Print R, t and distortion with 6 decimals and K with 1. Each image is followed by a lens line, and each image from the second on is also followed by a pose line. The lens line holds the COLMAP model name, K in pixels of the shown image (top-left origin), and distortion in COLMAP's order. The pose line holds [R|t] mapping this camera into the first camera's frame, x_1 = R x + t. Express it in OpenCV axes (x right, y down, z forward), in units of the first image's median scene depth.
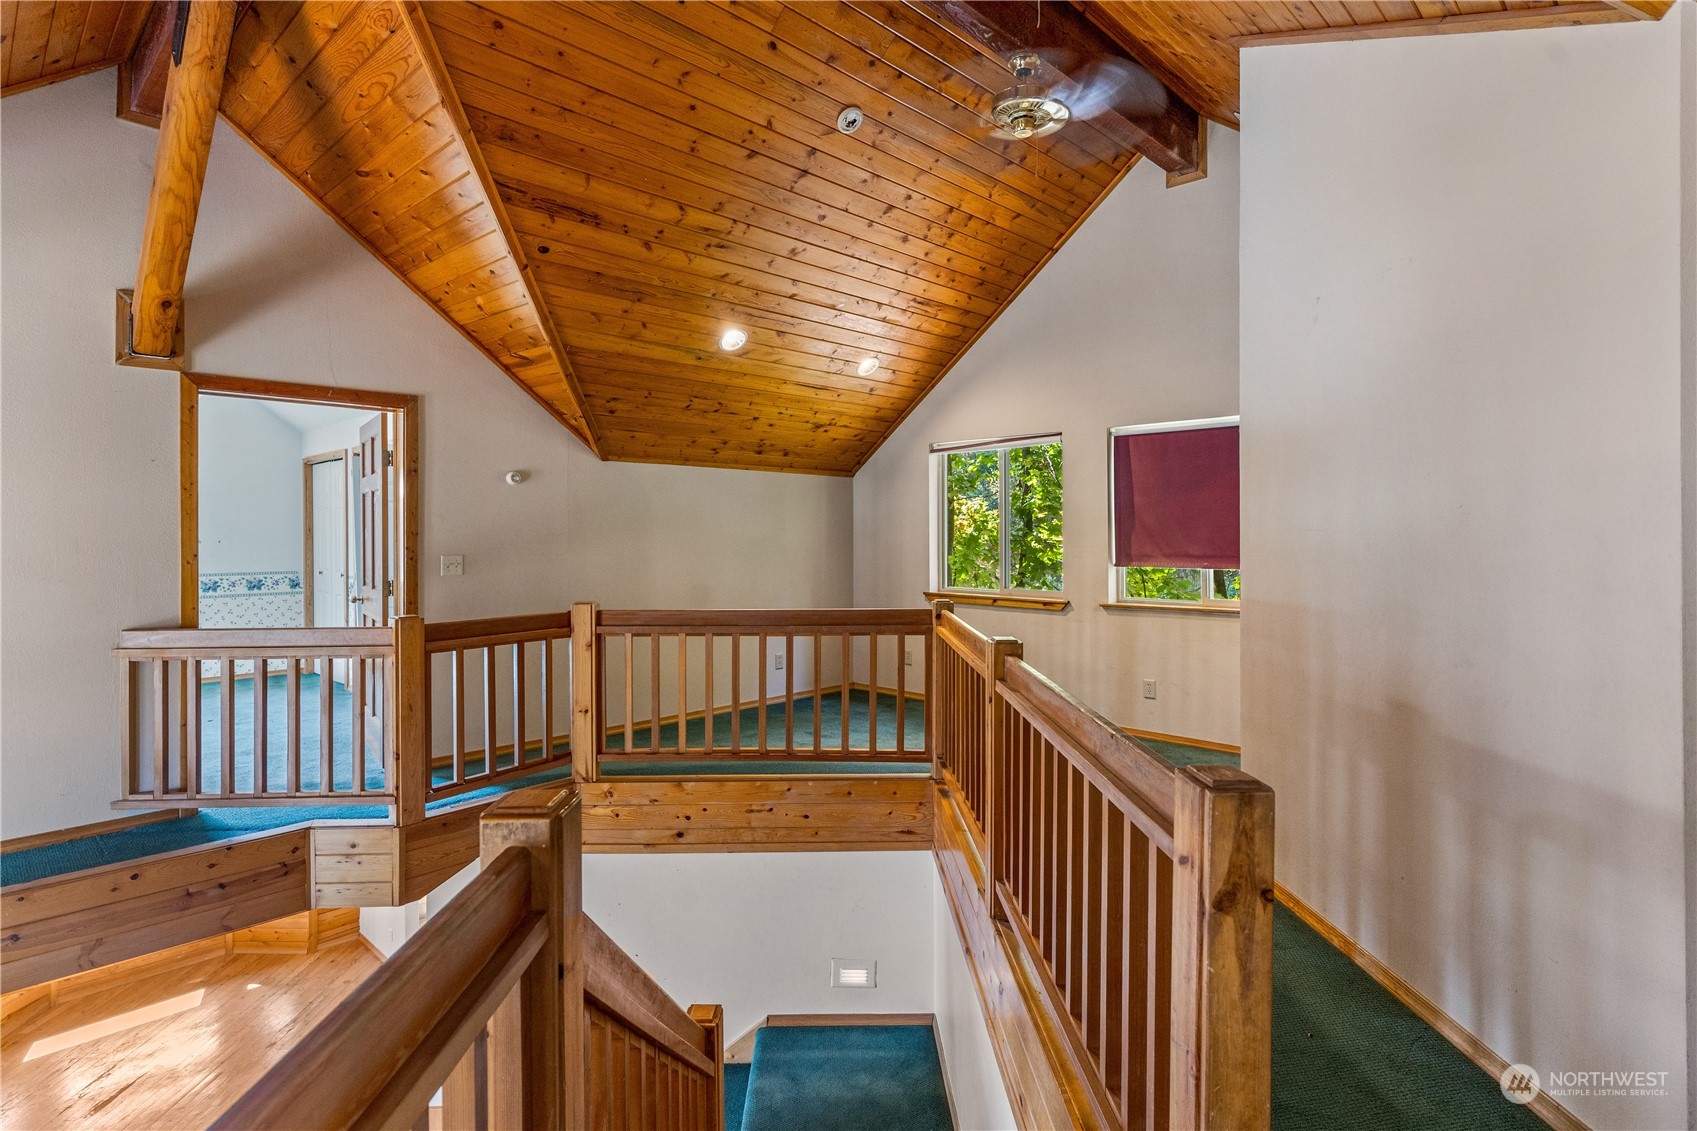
lens RADIAL K [[872.4, 0, 853.0], [0, 872.4, 552.9], [0, 0, 1]] dist [-0.001034, -0.000774]
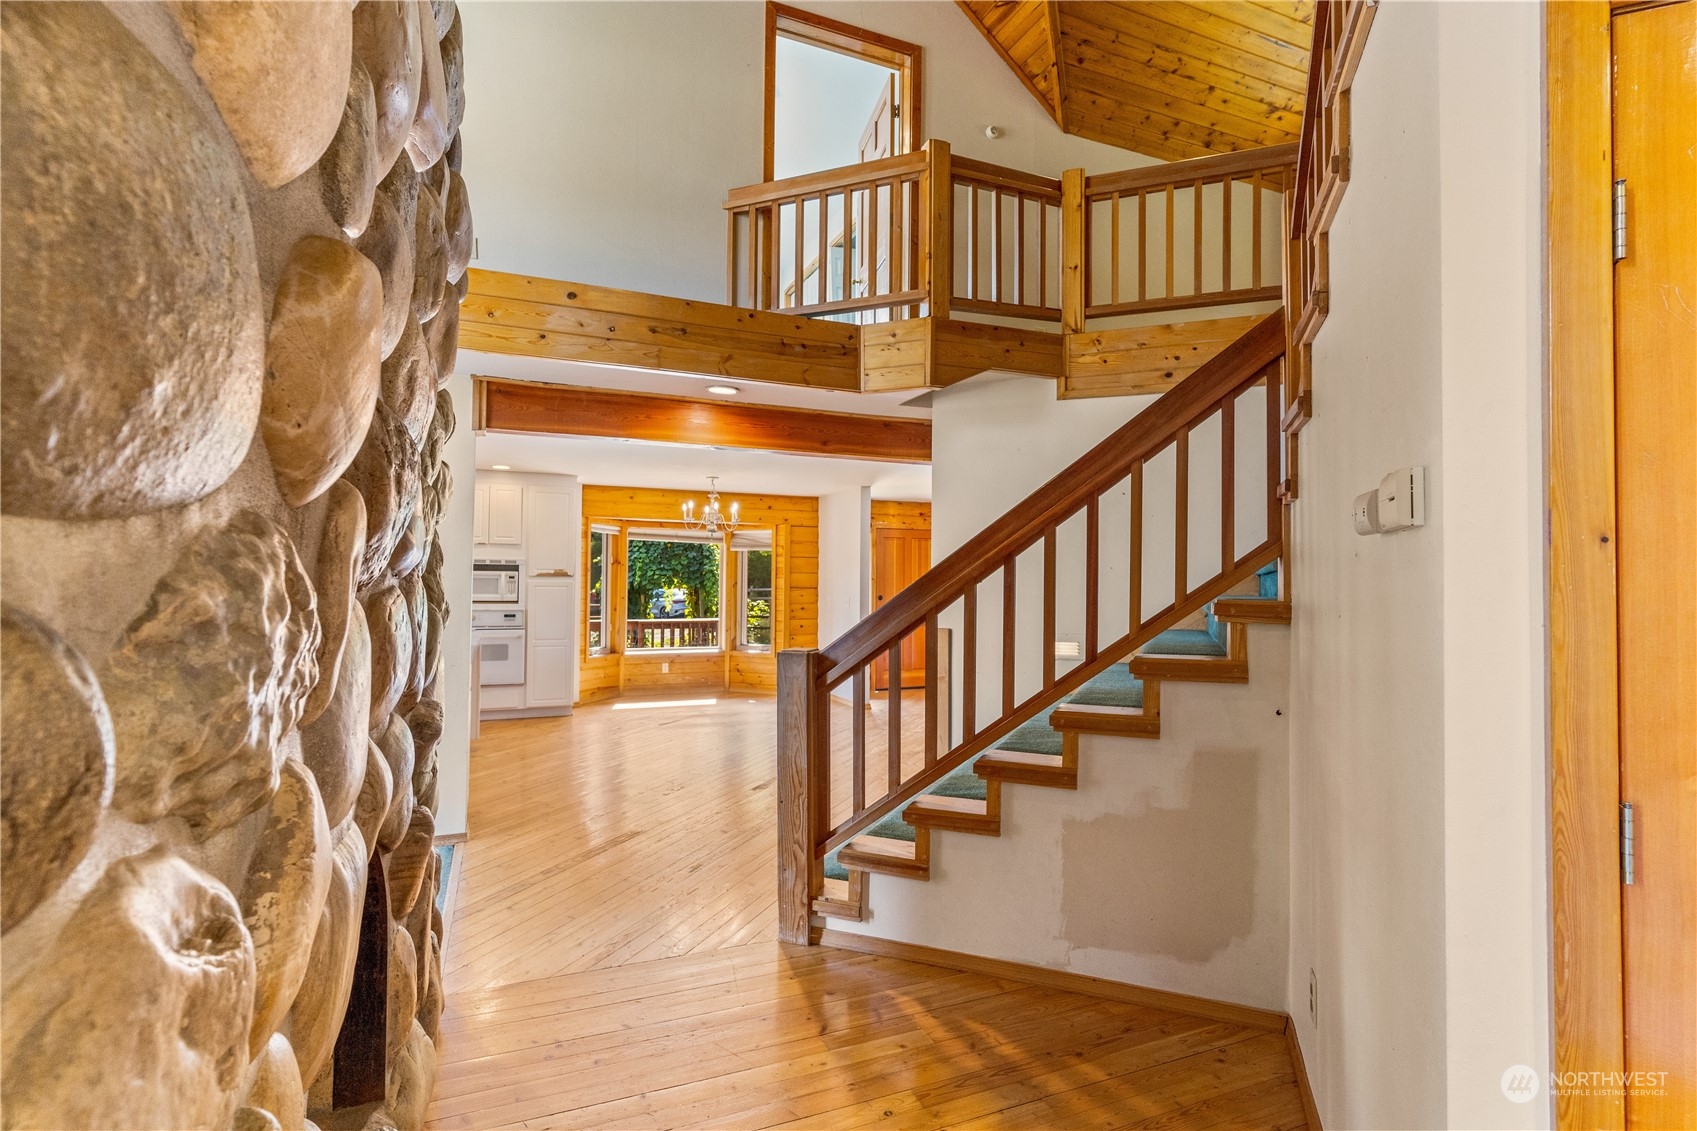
lens RADIAL K [[821.8, 0, 844.5], [0, 821.8, 569.1], [0, 0, 1]] dist [0.004854, -0.000429]
pose [[0.917161, 0.000554, -0.398516, -0.165938], [-0.013457, 0.999472, -0.029582, 0.598890], [0.398289, 0.032494, 0.916684, -0.033688]]
